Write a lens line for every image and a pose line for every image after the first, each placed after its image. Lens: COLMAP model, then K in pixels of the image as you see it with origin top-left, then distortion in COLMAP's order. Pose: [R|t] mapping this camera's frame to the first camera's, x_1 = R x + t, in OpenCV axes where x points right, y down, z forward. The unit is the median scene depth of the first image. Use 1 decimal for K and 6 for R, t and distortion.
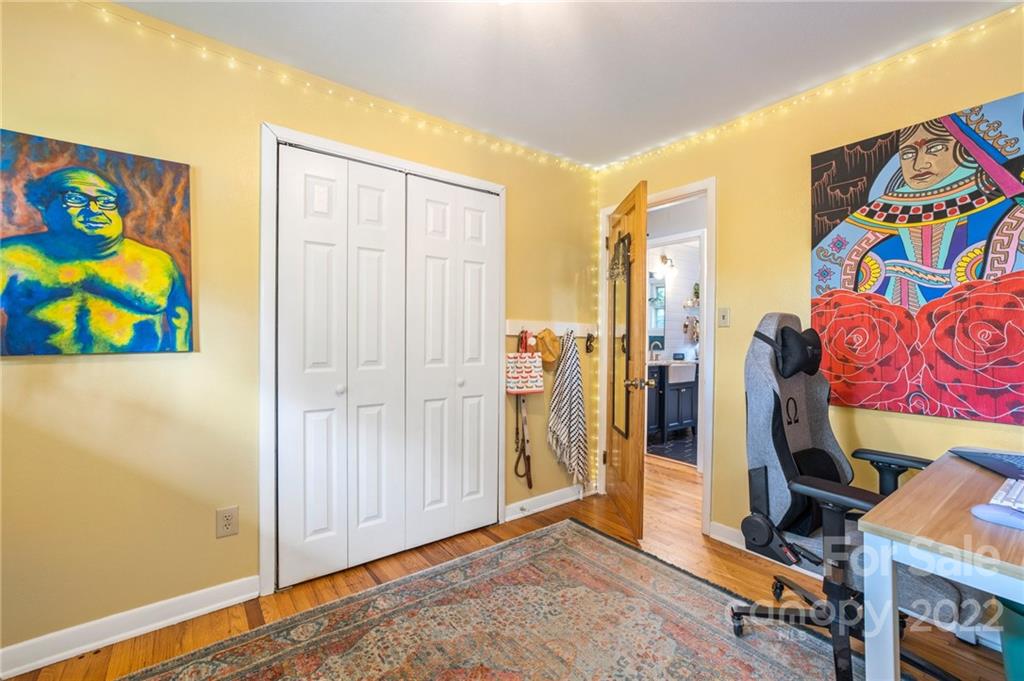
lens RADIAL K [[441.9, 0, 517.9], [0, 441.9, 330.4], [0, 0, 1]] dist [-0.015683, 0.002817]
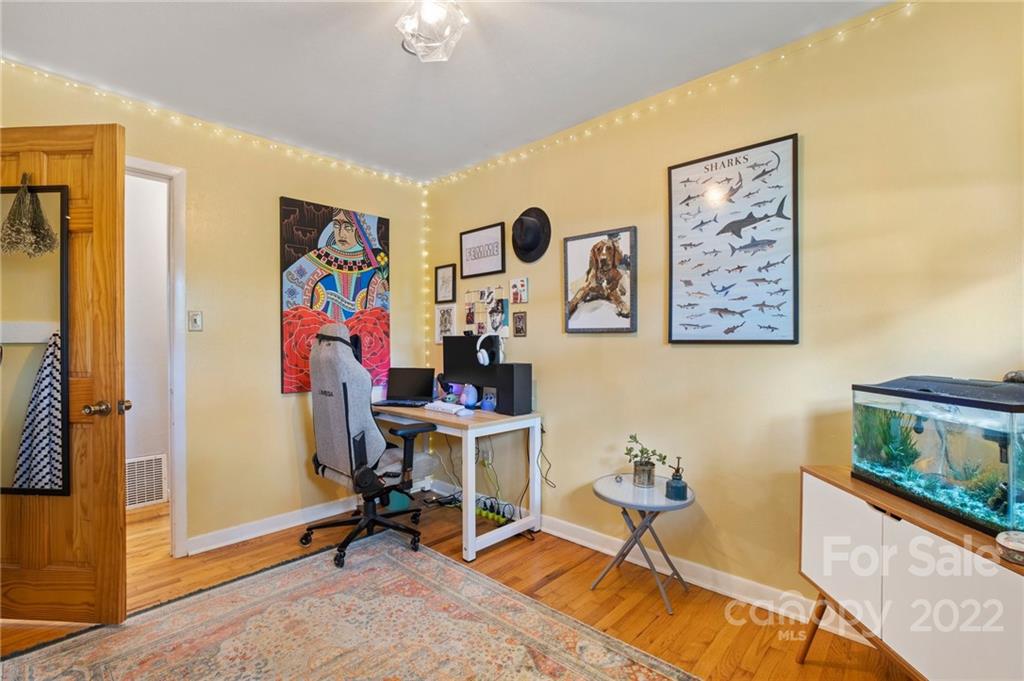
lens RADIAL K [[441.9, 0, 516.9], [0, 441.9, 347.4], [0, 0, 1]] dist [-0.015683, 0.002817]
pose [[-0.180946, -0.002921, 0.983489, -0.765012], [0.001646, 0.999993, 0.003273, 0.033370], [-0.983492, 0.002212, -0.180940, 0.625115]]
